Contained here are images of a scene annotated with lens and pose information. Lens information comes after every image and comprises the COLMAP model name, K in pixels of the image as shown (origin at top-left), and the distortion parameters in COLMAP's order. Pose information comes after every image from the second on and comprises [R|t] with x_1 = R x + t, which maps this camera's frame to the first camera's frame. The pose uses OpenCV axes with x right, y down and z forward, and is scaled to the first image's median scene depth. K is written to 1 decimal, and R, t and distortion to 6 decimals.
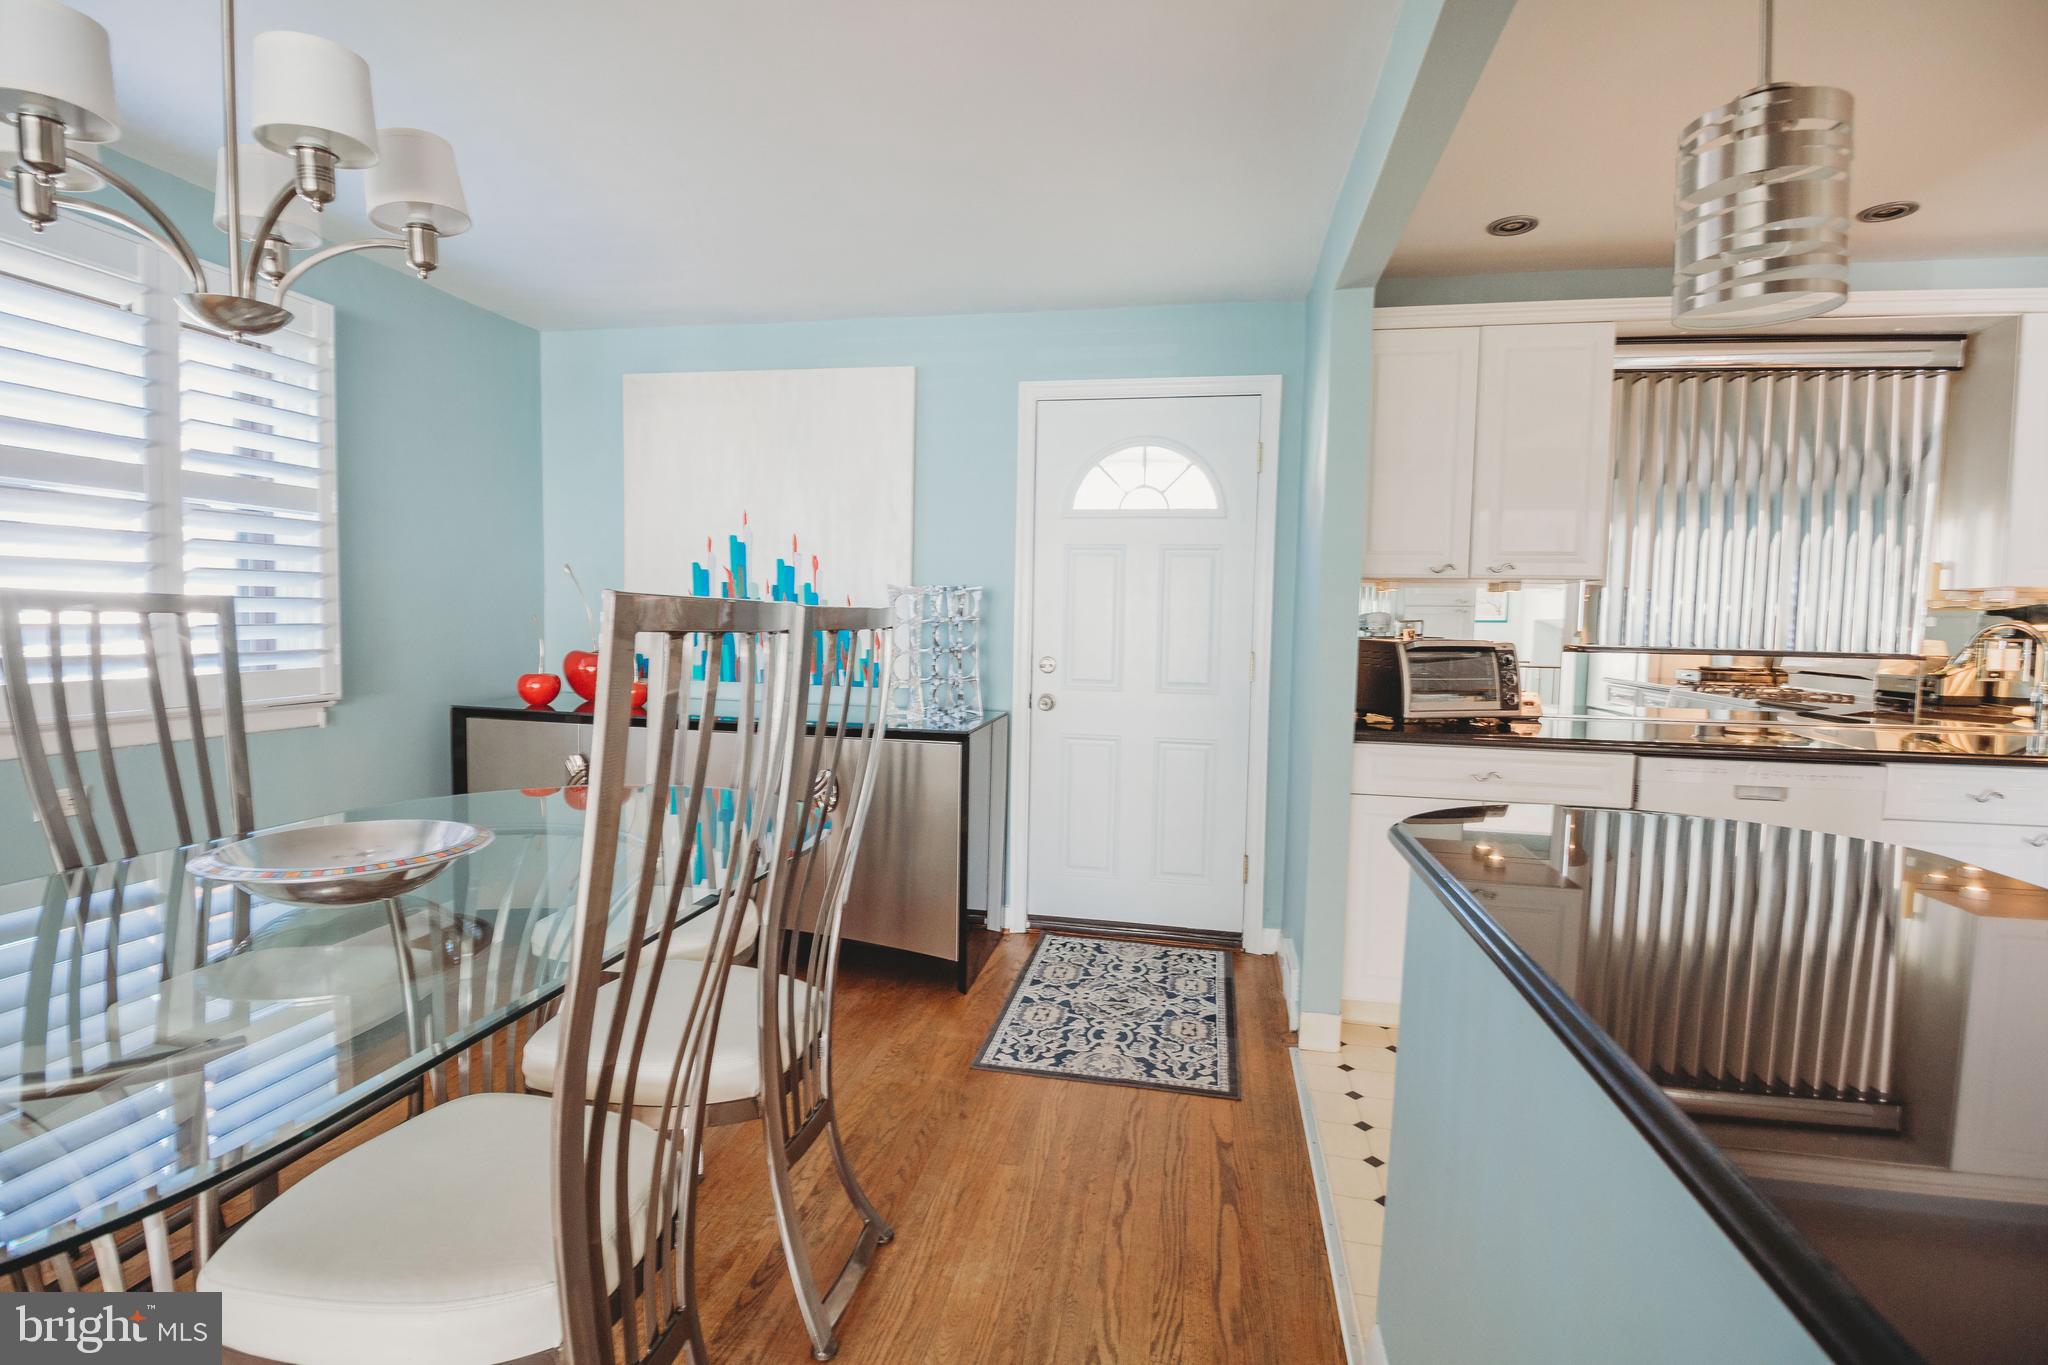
lens RADIAL K [[944.0, 0, 1029.1], [0, 944.0, 675.0], [0, 0, 1]] dist [-0.007055, -0.007658]
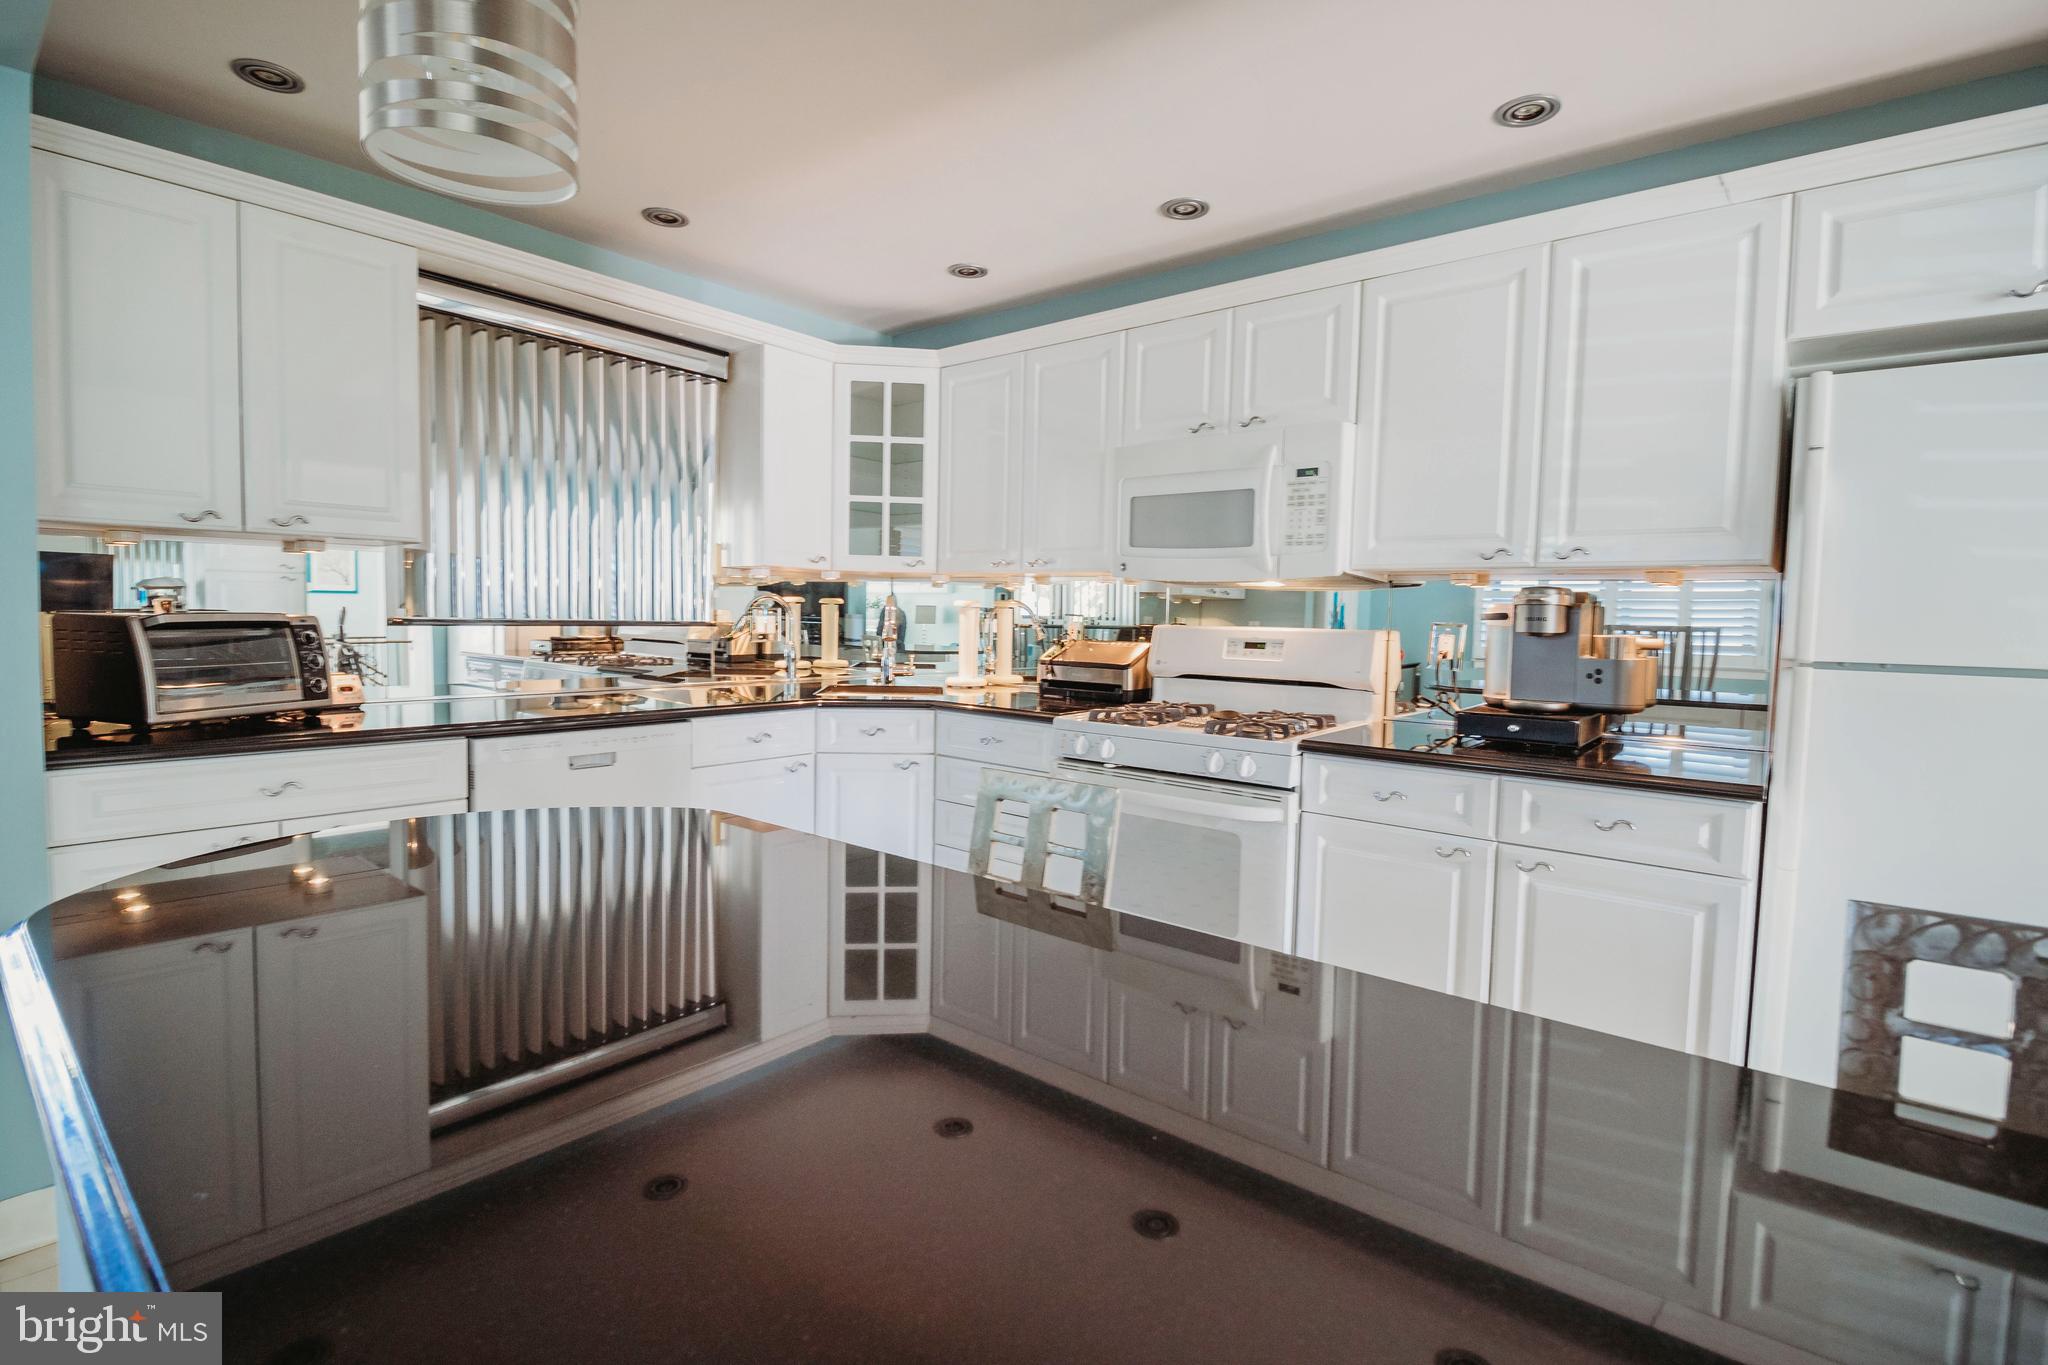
lens RADIAL K [[944.0, 0, 1024.3], [0, 944.0, 681.1], [0, 0, 1]] dist [-0.007055, -0.007658]
pose [[0.480968, -0.070828, 0.873872, 0.097116], [0.040522, 0.997462, 0.058542, -0.000914], [-0.875801, 0.007254, 0.482618, 0.077700]]
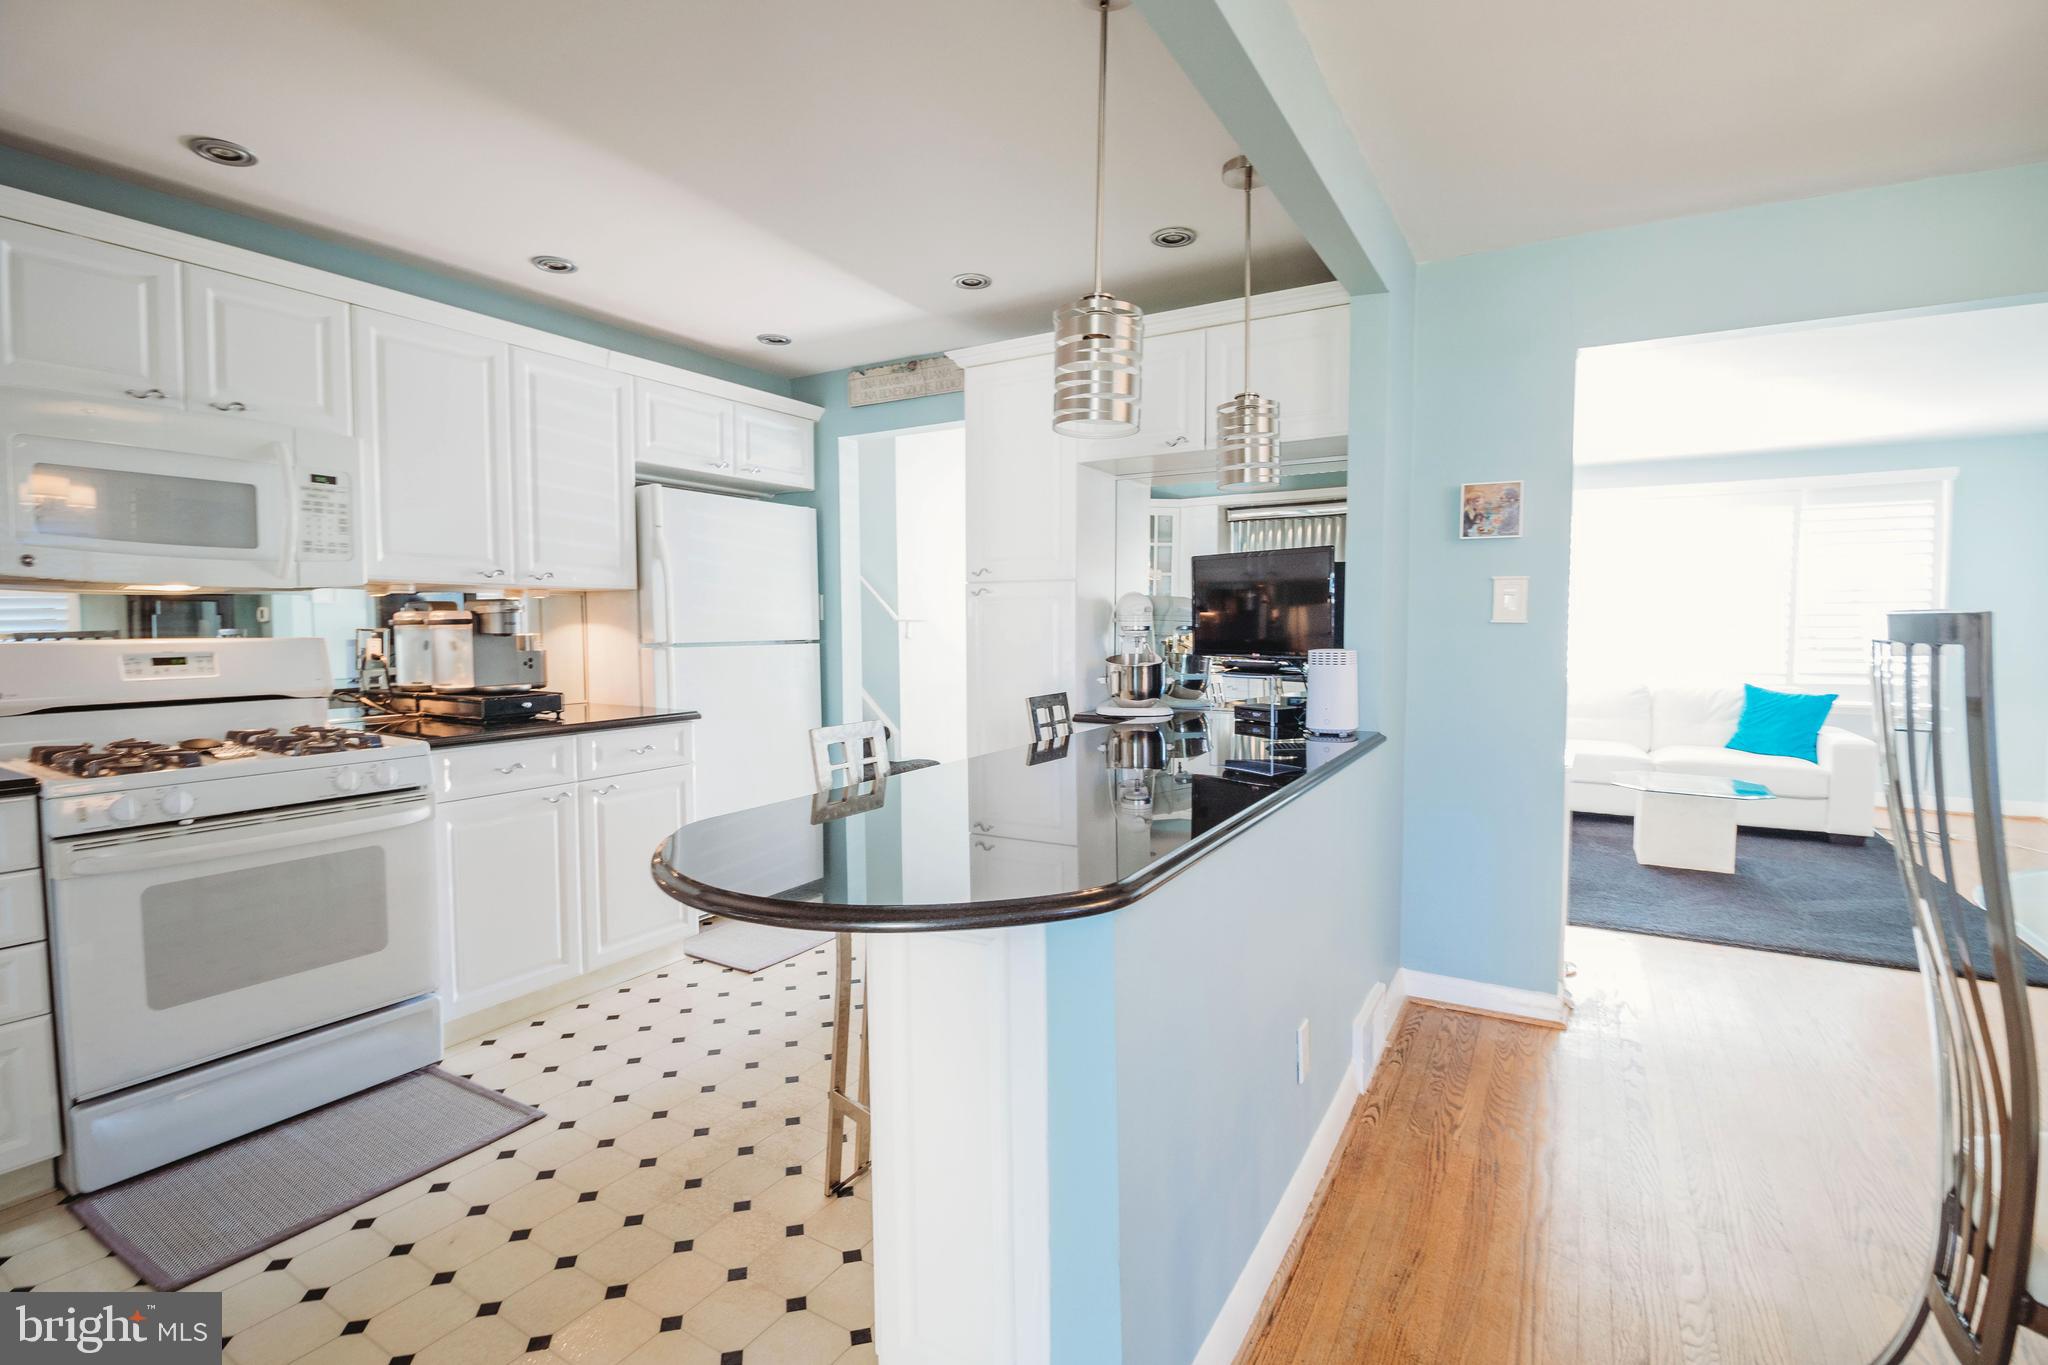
lens RADIAL K [[944.0, 0, 1029.8], [0, 944.0, 674.2], [0, 0, 1]] dist [-0.007055, -0.007658]
pose [[-0.940550, -0.033811, 0.337968, 0.095466], [0.006121, 0.993184, 0.116395, -0.049543], [-0.339600, 0.111544, -0.933932, 0.849998]]
